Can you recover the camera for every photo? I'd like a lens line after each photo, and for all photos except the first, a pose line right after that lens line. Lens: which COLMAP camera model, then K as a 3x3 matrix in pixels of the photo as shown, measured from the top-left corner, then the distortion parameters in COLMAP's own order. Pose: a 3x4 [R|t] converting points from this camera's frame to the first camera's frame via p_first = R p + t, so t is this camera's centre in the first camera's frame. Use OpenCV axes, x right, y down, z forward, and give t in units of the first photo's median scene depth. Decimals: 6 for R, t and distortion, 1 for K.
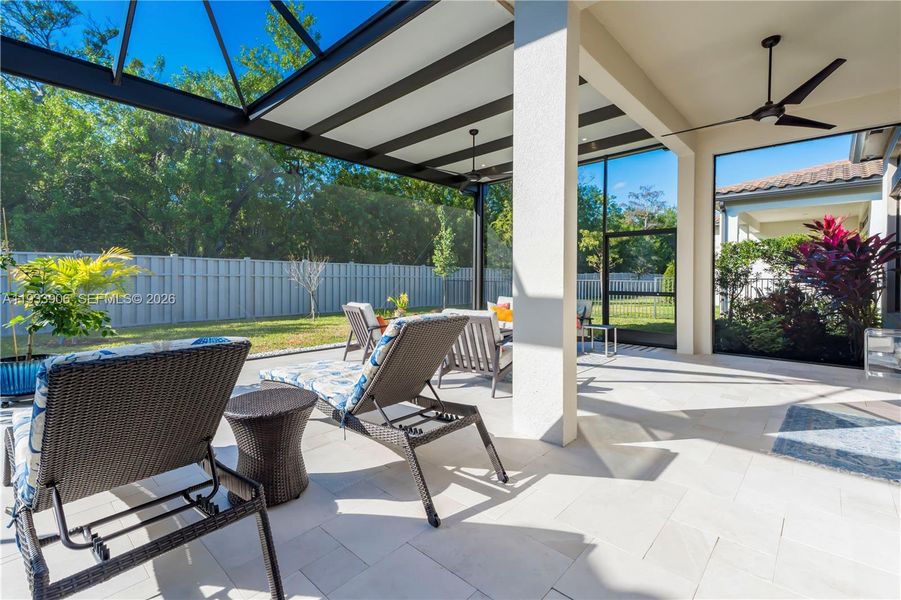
lens RADIAL K [[403.4, 0, 450.7], [0, 403.4, 285.4], [0, 0, 1]] dist [-0.001599, -0.000229]
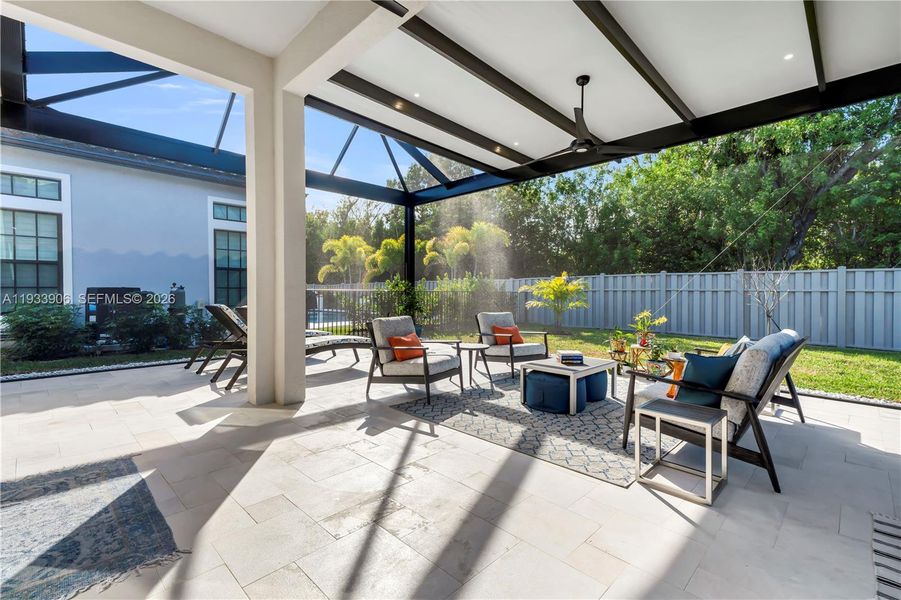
lens RADIAL K [[405.2, 0, 450.5], [0, 405.2, 300.0], [0, 0, 1]] dist [0.000327, 0.000232]
pose [[-0.018510, 0.000318, -0.999829, 1.670867], [-0.008825, 0.999961, 0.000482, 0.017073], [0.999790, 0.008832, -0.018506, 1.688825]]
